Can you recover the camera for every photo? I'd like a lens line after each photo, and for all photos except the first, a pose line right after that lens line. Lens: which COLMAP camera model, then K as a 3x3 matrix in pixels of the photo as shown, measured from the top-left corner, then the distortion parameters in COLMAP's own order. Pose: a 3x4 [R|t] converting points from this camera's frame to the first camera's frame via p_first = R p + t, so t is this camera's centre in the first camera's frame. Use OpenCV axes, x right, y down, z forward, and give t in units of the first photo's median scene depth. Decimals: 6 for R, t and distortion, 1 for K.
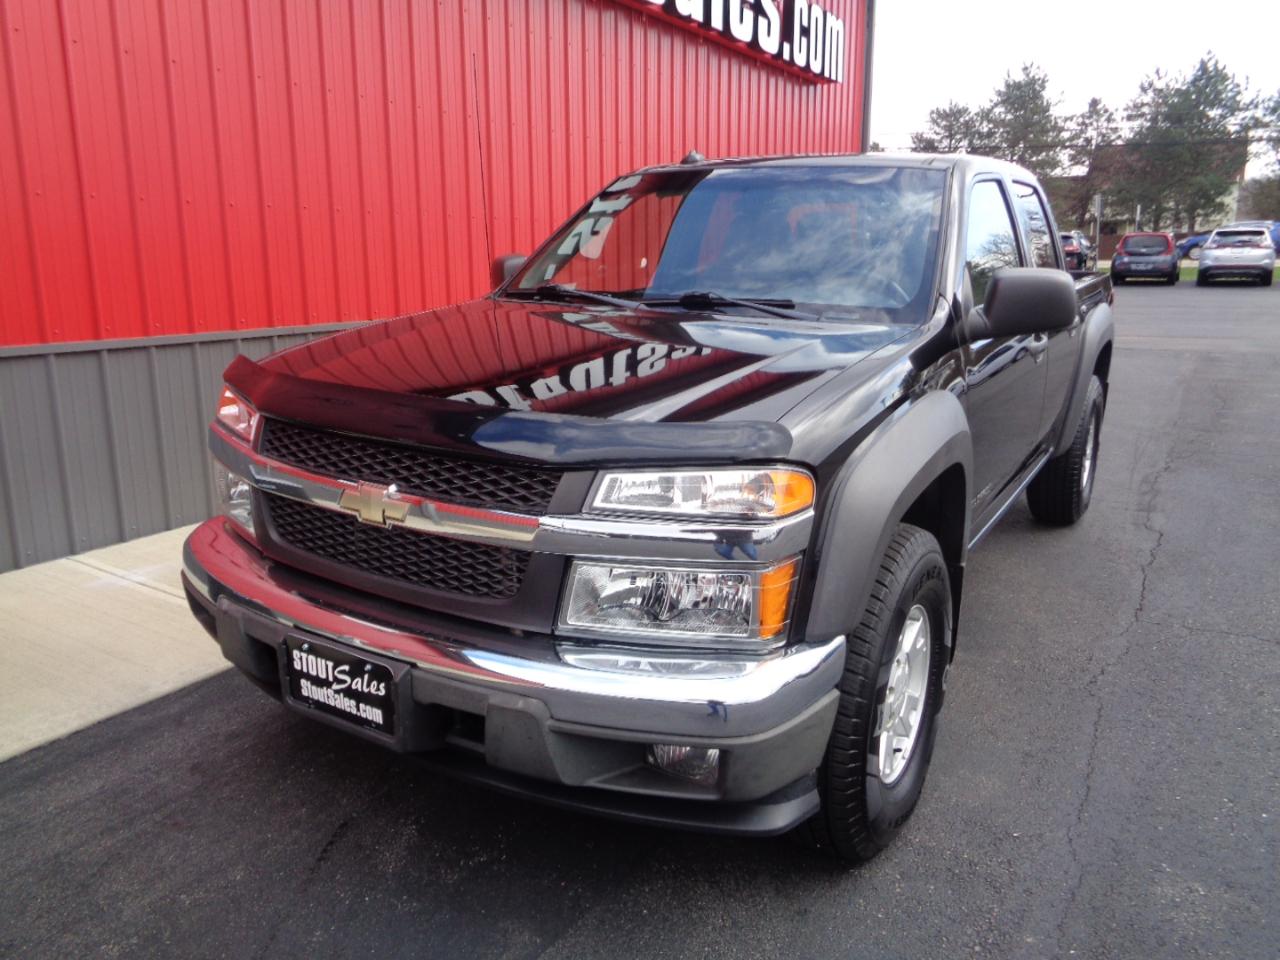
lens RADIAL K [[973.7, 0, 638.8], [0, 973.7, 480.2], [0, 0, 1]] dist [0.001705, -0.001883]
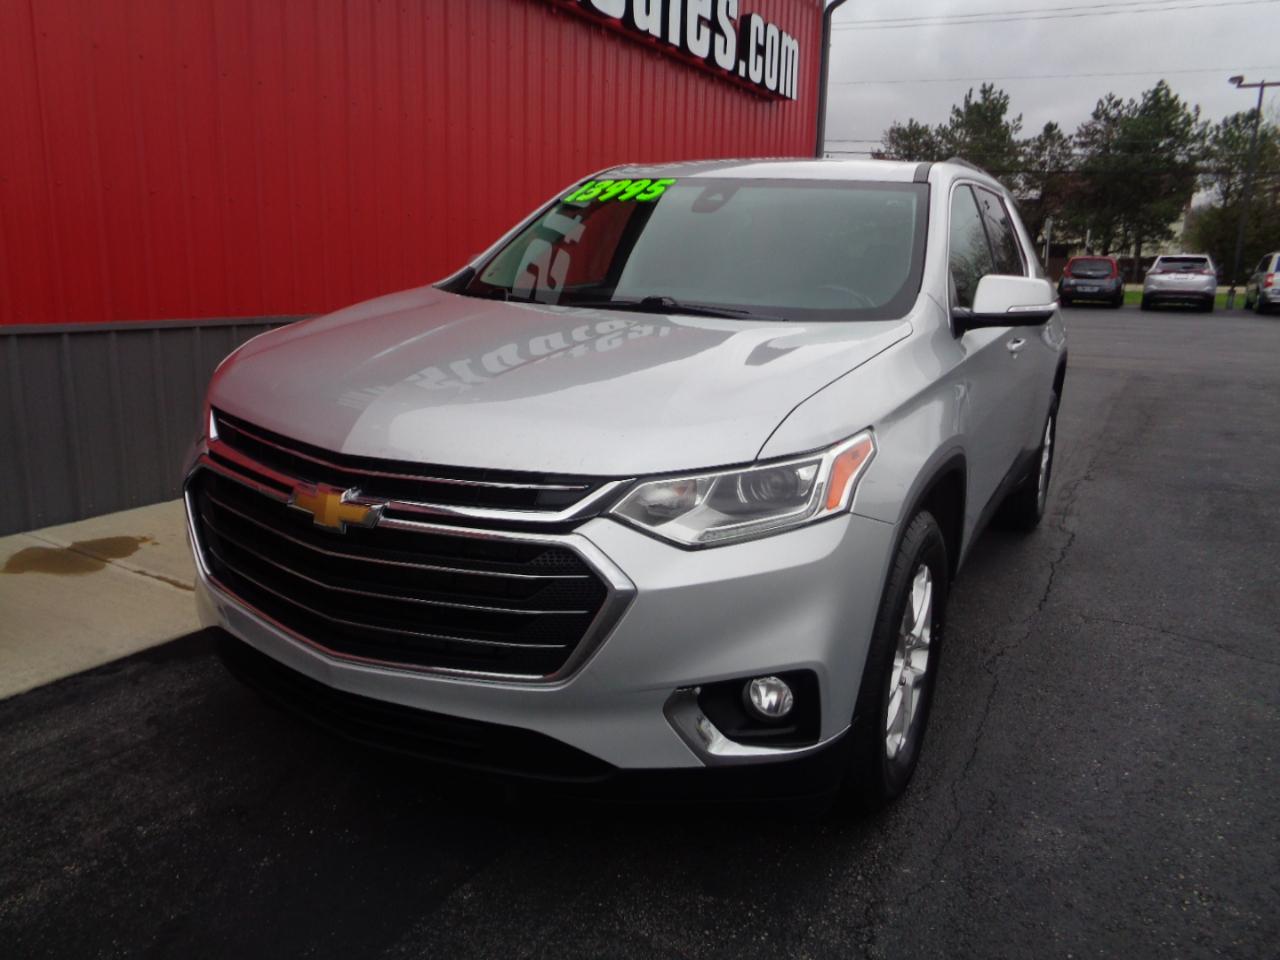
lens RADIAL K [[975.9, 0, 635.0], [0, 975.9, 477.8], [0, 0, 1]] dist [-0.003603, 0.005239]
pose [[0.998908, 0.023521, 0.040358, 0.022192], [-0.023094, 0.999672, -0.011030, 0.025794], [-0.040604, 0.010086, 0.999124, -0.081183]]
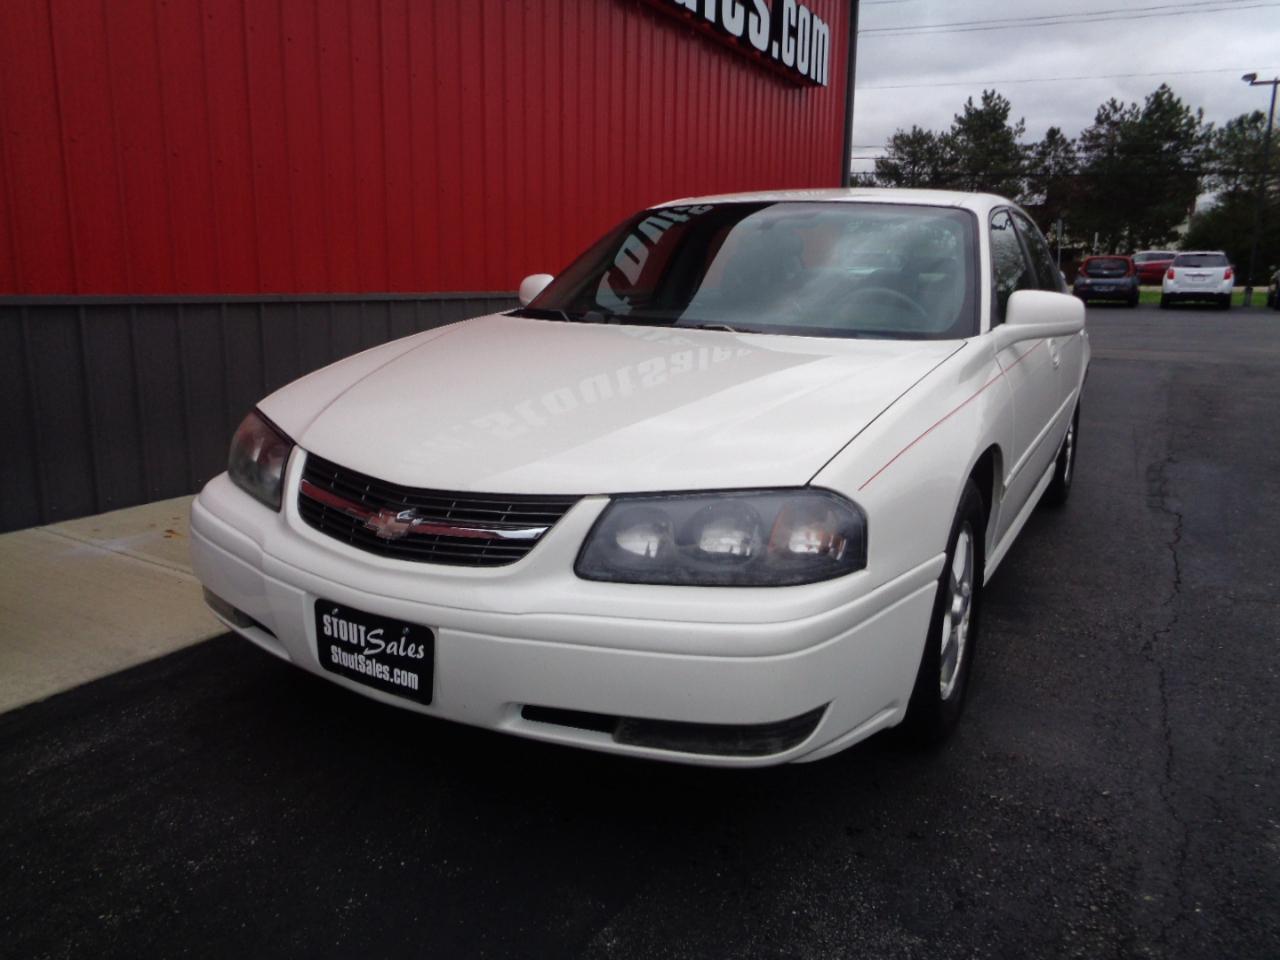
lens RADIAL K [[972.6, 0, 644.1], [0, 972.6, 479.3], [0, 0, 1]] dist [-0.001497, -0.002484]
pose [[0.999117, 0.005659, 0.041643, -0.072278], [-0.004726, 0.999736, -0.022468, 0.073545], [-0.041759, 0.022251, 0.998880, 0.077488]]
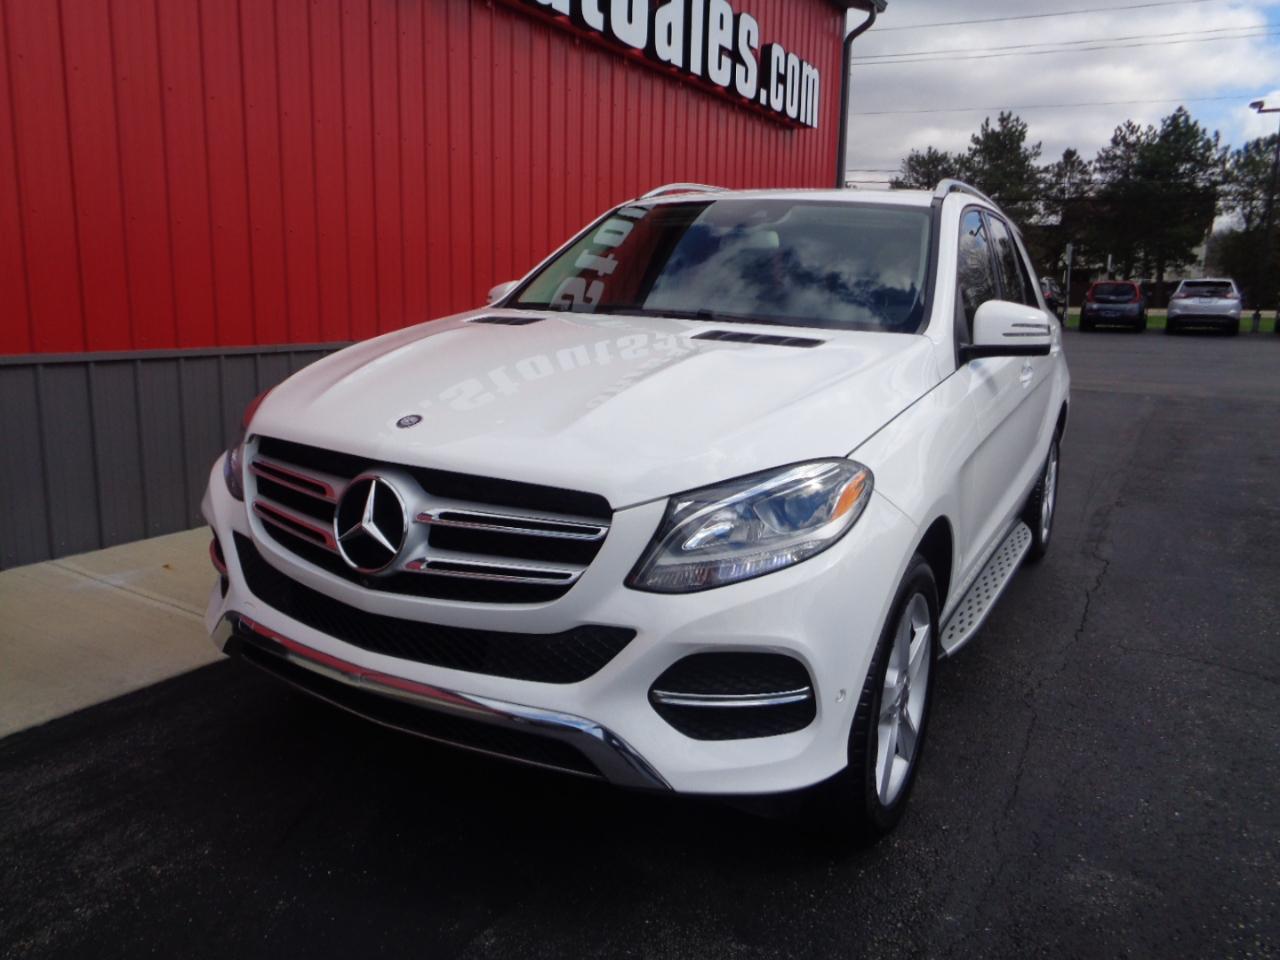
lens RADIAL K [[972.8, 0, 635.5], [0, 972.8, 474.4], [0, 0, 1]] dist [-0.001578, 0.000699]
pose [[0.999589, 0.022046, 0.018313, 0.018175], [-0.021281, 0.998934, -0.040953, 0.024276], [-0.019197, 0.040546, 0.998993, -0.056735]]
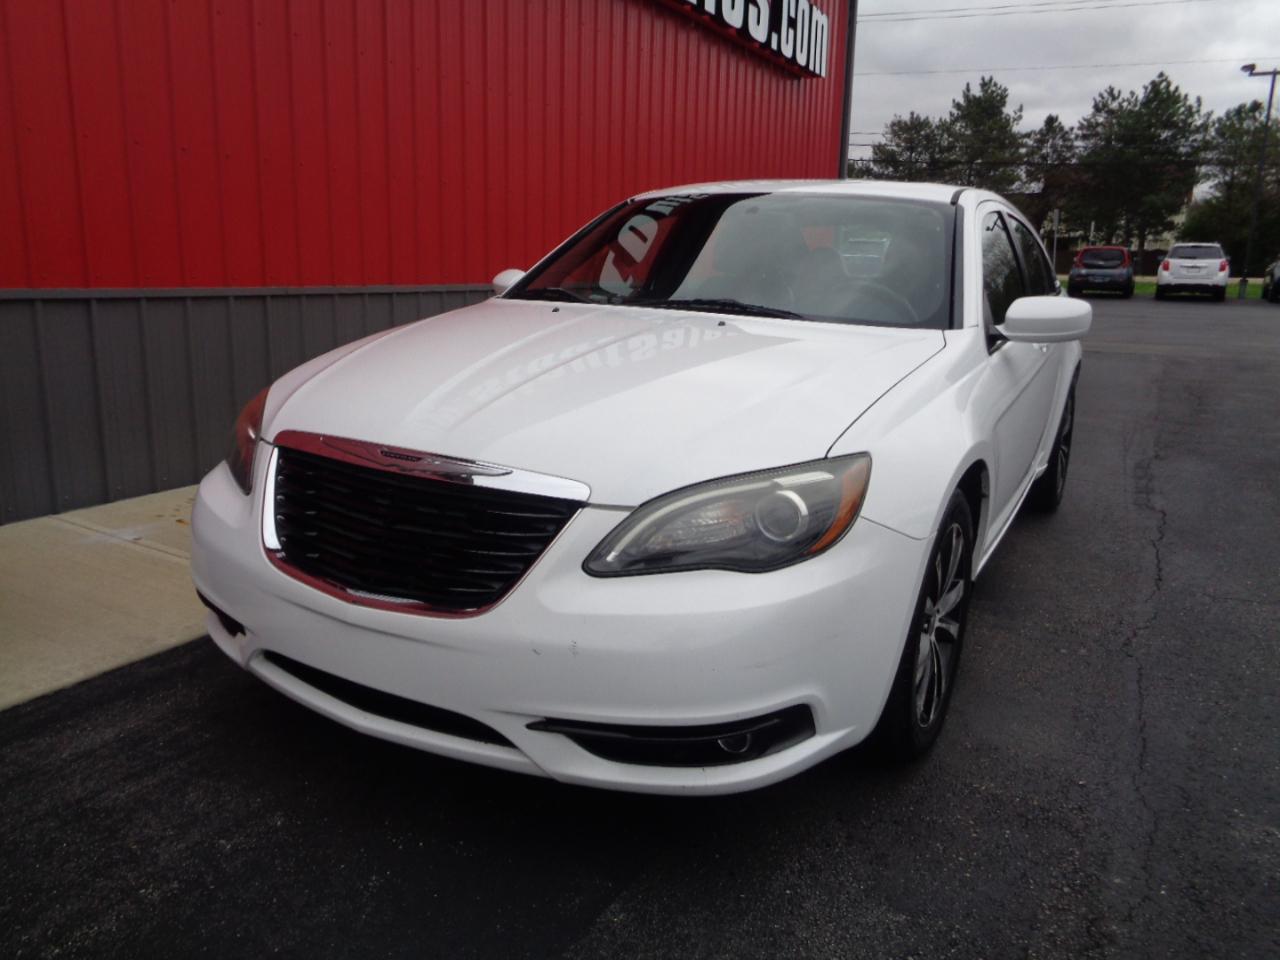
lens RADIAL K [[975.8, 0, 643.6], [0, 975.8, 479.8], [0, 0, 1]] dist [0.000510, -0.000995]
pose [[0.998681, 0.014752, 0.049174, -0.084524], [-0.014436, 0.999873, -0.006767, 0.059943], [-0.049268, 0.006049, 0.998767, 0.036381]]
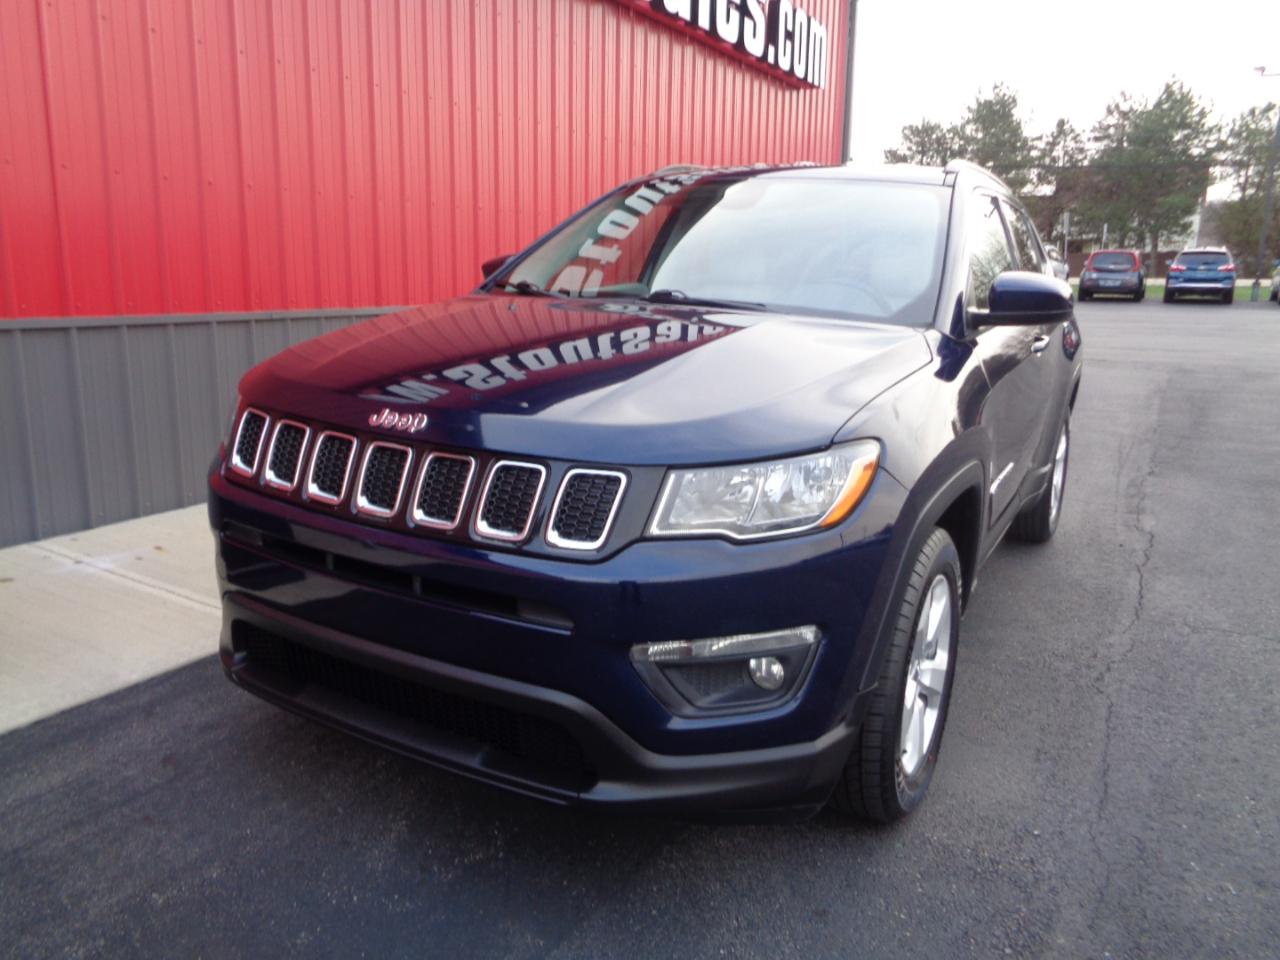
lens RADIAL K [[975.1, 0, 638.7], [0, 975.1, 474.3], [0, 0, 1]] dist [-0.003495, -0.000256]
pose [[0.999431, 0.013775, 0.030799, -0.030874], [-0.013306, 0.999793, -0.015394, 0.026214], [-0.031004, 0.014975, 0.999407, 0.041298]]
